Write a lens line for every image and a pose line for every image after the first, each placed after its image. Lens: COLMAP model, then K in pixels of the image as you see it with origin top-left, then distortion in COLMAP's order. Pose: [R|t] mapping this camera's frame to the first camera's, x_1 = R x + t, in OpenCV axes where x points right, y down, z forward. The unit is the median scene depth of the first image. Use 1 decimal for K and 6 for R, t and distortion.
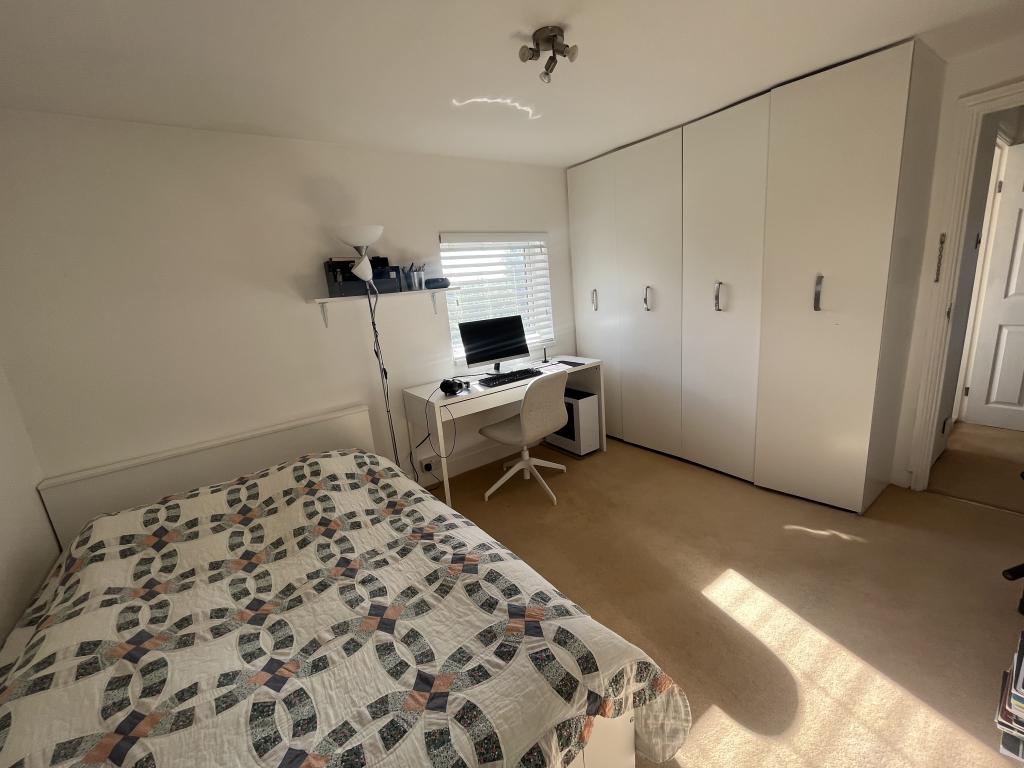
lens RADIAL K [[416.8, 0, 509.8], [0, 416.8, 384.2], [0, 0, 1]] dist [-0.004795, 0.000563]
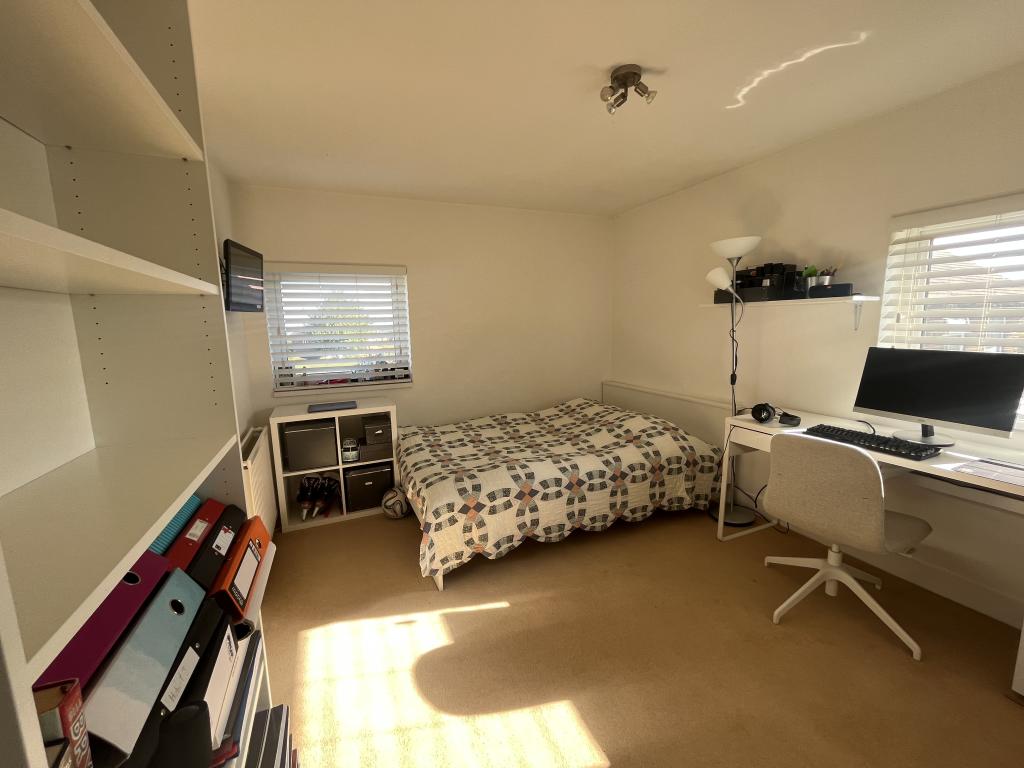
lens RADIAL K [[416.8, 0, 509.8], [0, 416.8, 384.2], [0, 0, 1]] dist [-0.004795, 0.000563]
pose [[-0.209568, 0.238223, -0.948331, 0.804123], [-0.185535, 0.942559, 0.277774, -0.199826], [0.960030, 0.234161, -0.153332, 0.637255]]
